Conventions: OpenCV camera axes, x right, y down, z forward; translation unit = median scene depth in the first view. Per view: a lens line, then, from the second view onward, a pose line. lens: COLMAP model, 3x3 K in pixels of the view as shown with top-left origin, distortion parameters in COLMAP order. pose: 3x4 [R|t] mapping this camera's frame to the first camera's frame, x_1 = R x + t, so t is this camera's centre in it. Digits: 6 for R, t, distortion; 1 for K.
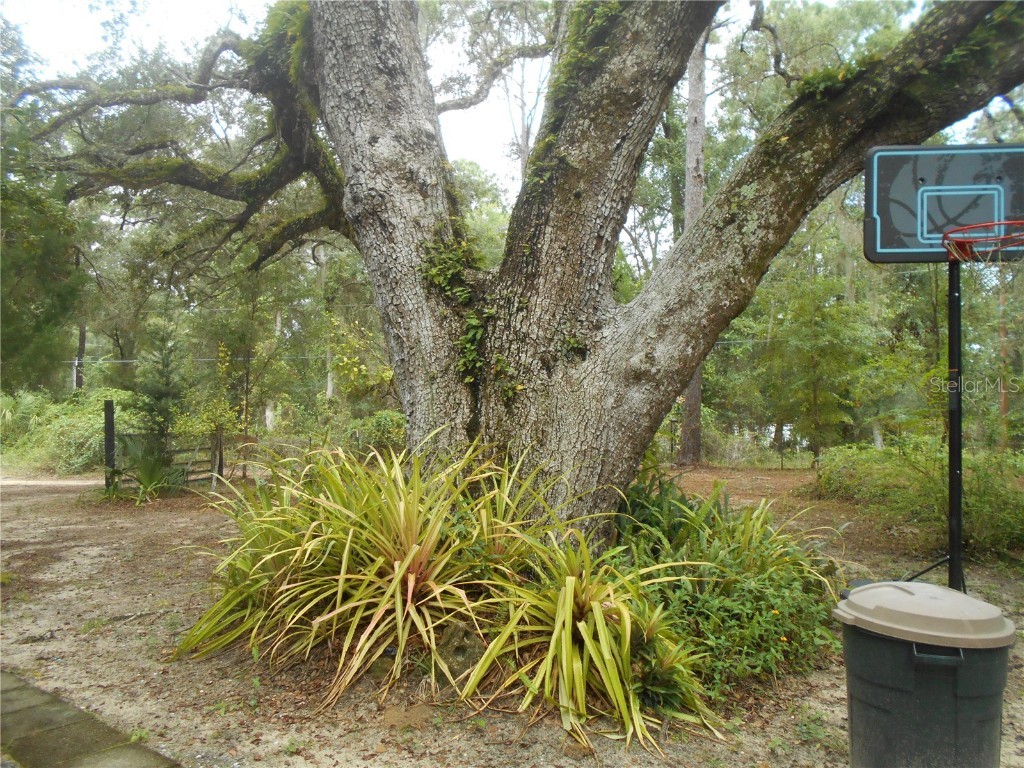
lens RADIAL K [[803.2, 0, 517.6], [0, 803.2, 385.9], [0, 0, 1]] dist [-0.022172, 0.045569]
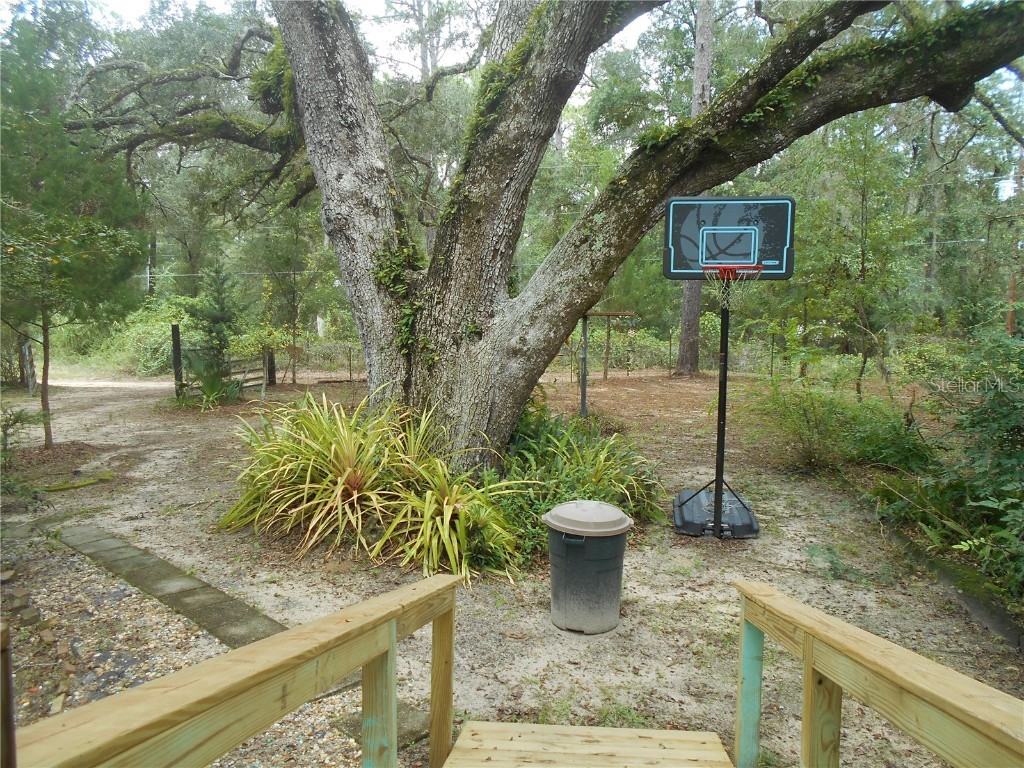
lens RADIAL K [[803.2, 0, 502.5], [0, 803.2, 385.9], [0, 0, 1]] dist [-0.022172, 0.045569]
pose [[0.995774, 0.010994, -0.091174, 0.254062], [0.001240, 0.991108, 0.133052, -0.141922], [0.091826, -0.132603, 0.986906, -0.433487]]
